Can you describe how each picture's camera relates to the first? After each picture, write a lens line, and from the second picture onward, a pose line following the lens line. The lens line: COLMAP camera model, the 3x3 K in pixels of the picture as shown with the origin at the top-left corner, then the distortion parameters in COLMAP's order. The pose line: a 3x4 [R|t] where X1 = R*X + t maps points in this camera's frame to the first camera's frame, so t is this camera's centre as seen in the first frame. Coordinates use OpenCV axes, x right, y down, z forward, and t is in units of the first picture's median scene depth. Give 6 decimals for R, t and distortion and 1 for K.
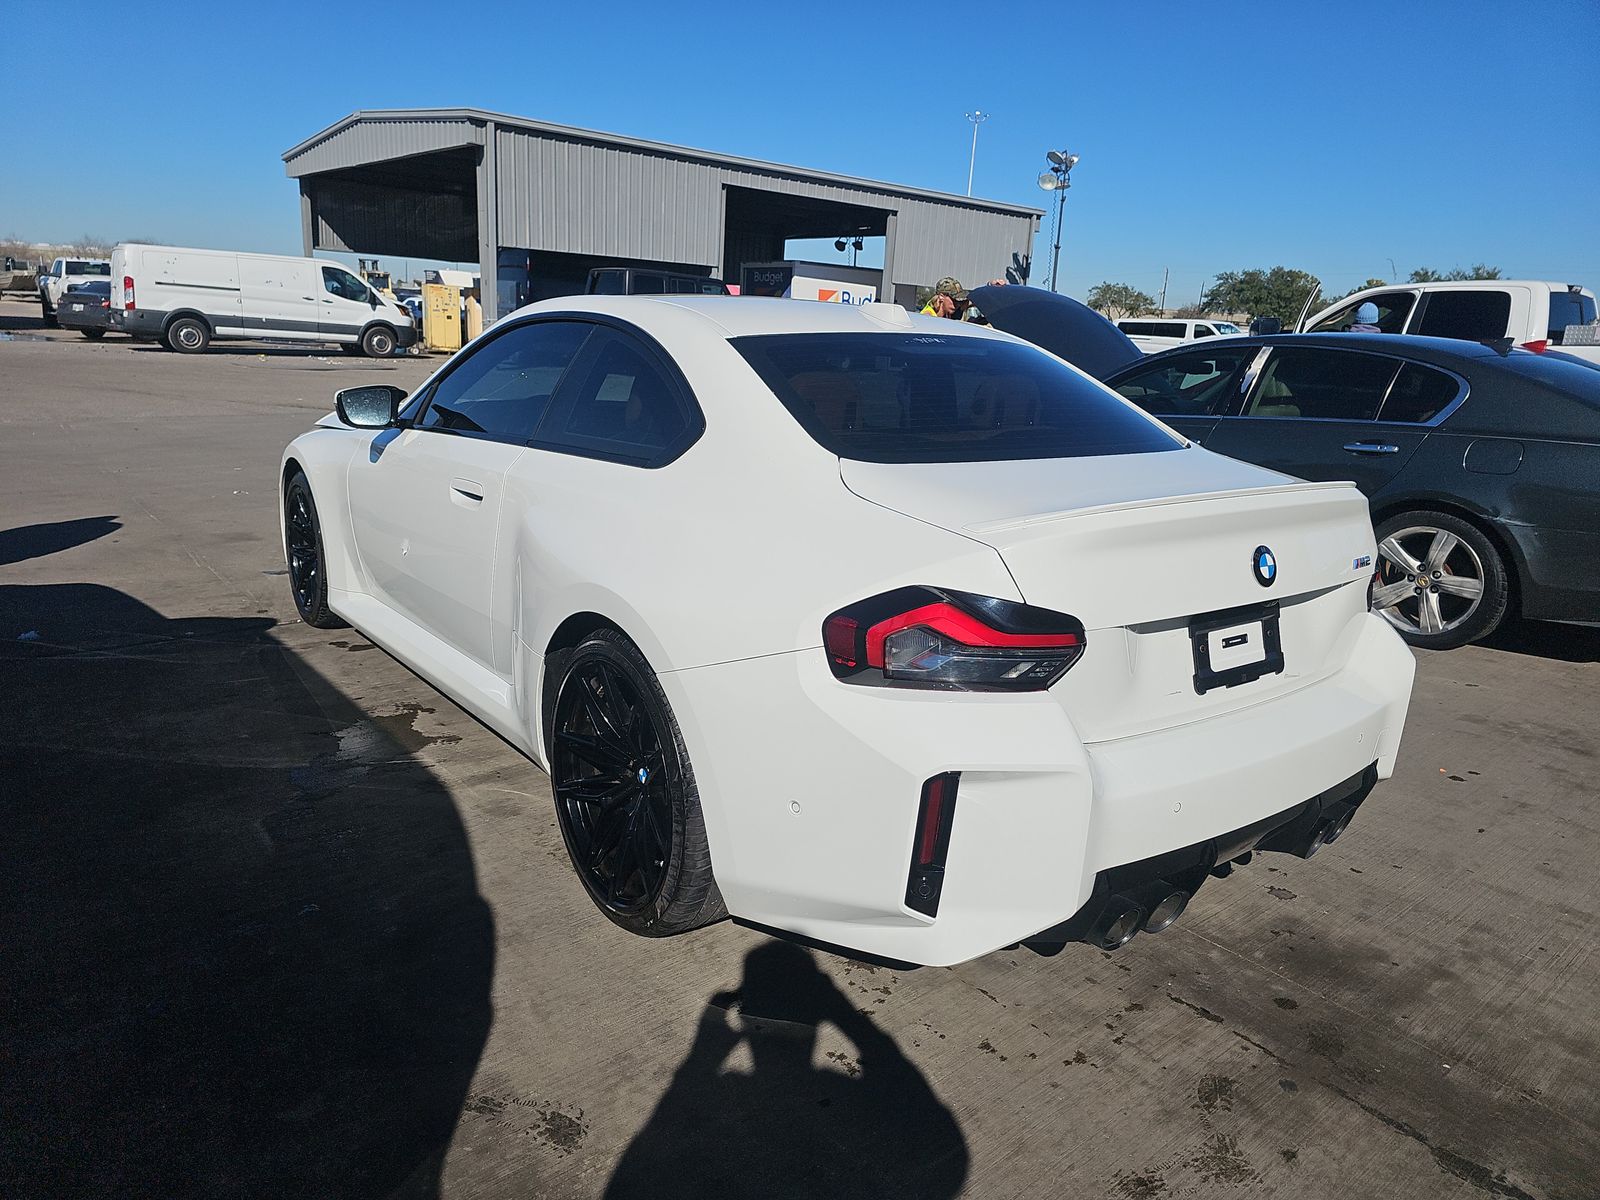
lens RADIAL K [[1076.5, 0, 801.1], [0, 1076.5, 589.6], [0, 0, 1]] dist [0.032070, -0.019323]
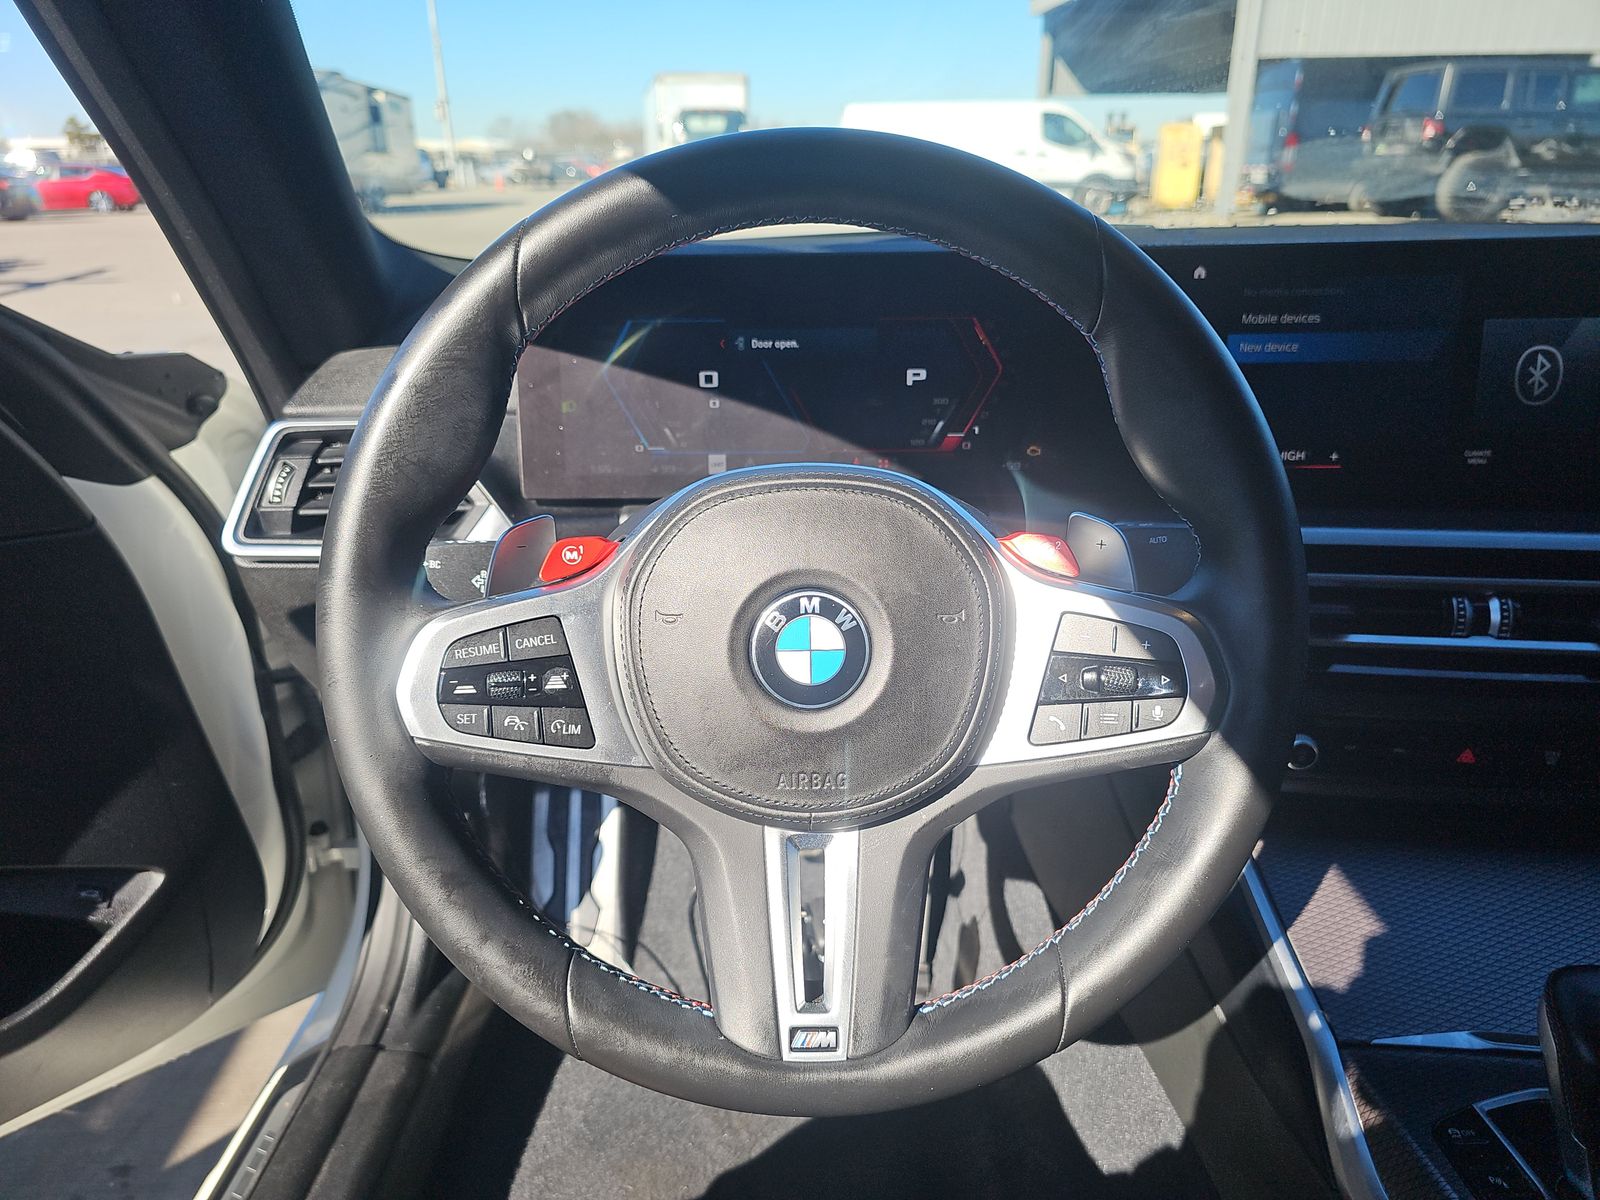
lens RADIAL K [[1076.5, 0, 810.2], [0, 1076.5, 610.8], [0, 0, 1]] dist [0.032070, -0.019323]
pose [[0.804074, 0.165164, -0.571127, -0.062762], [-0.089262, 0.983286, 0.158687, -0.054271], [0.587790, -0.076616, 0.805377, 0.322597]]
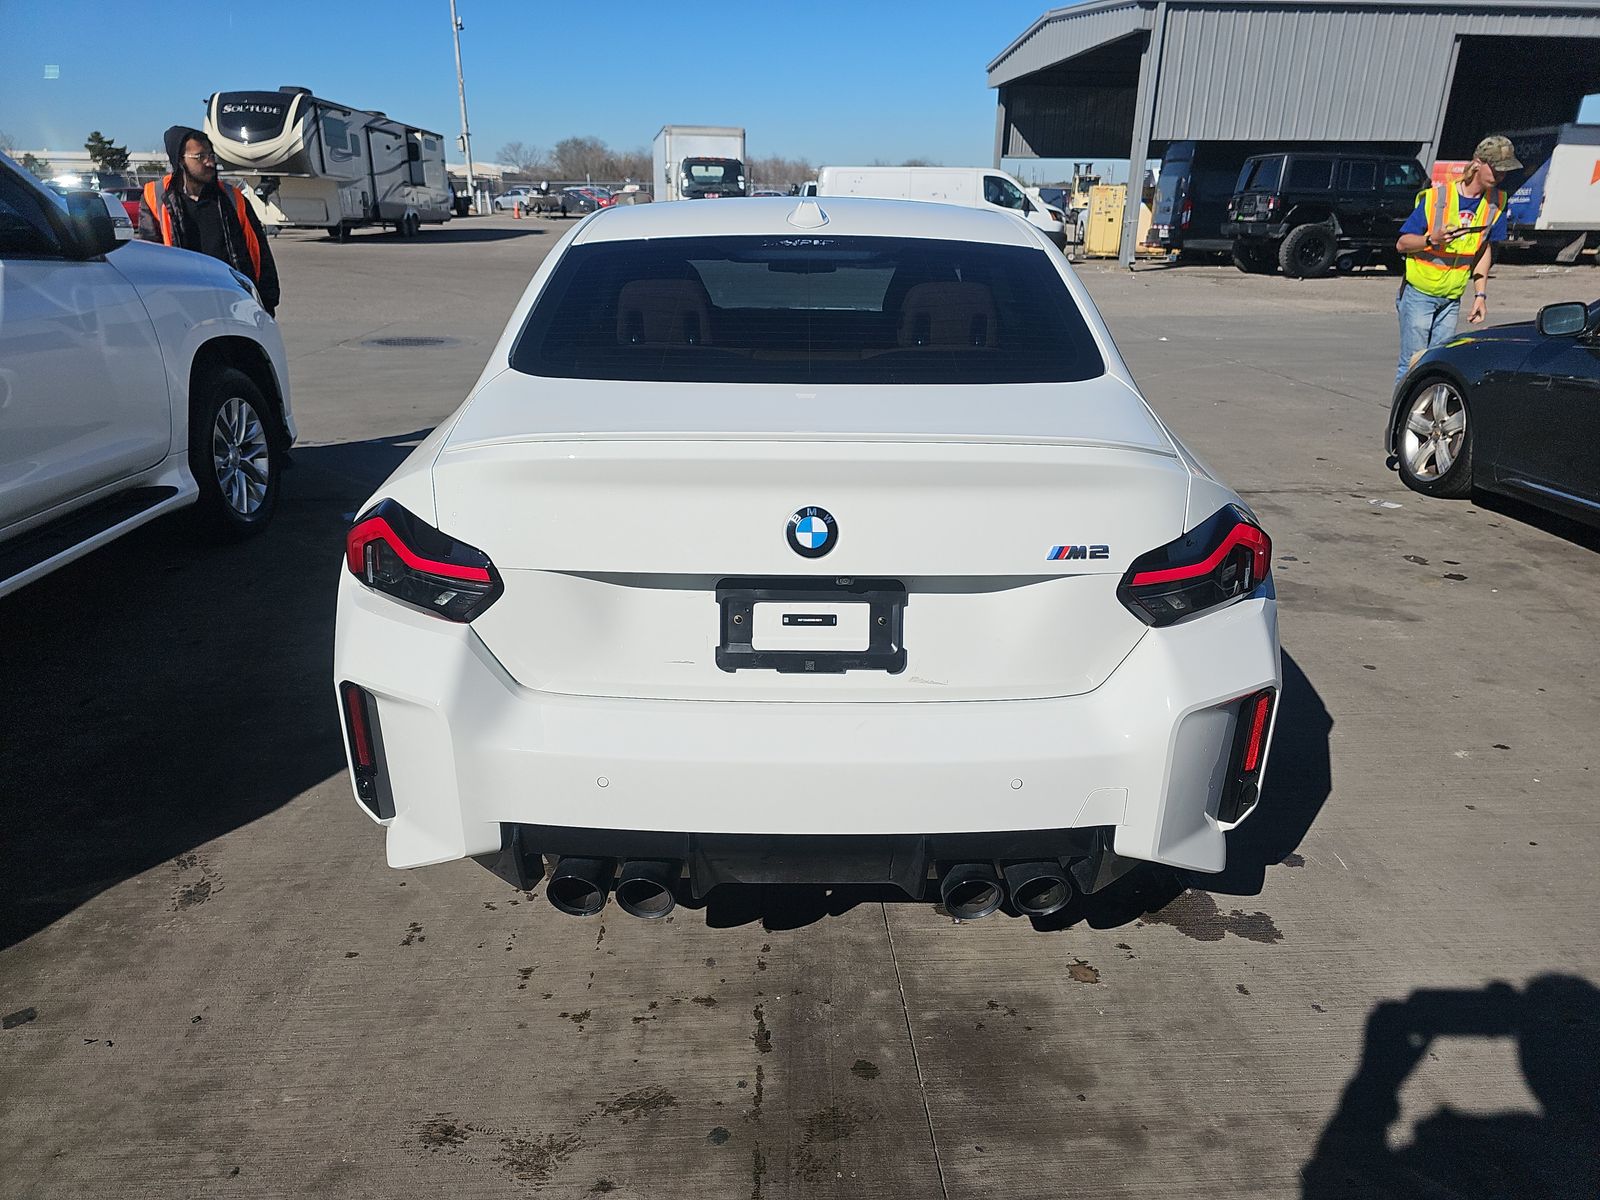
lens RADIAL K [[1076.5, 0, 799.2], [0, 1076.5, 610.2], [0, 0, 1]] dist [0.032070, -0.019323]
pose [[0.798918, 0.171606, -0.576439, 0.169275], [-0.113241, 0.984208, 0.136053, -0.013610], [0.590683, -0.043419, 0.805734, 0.067819]]
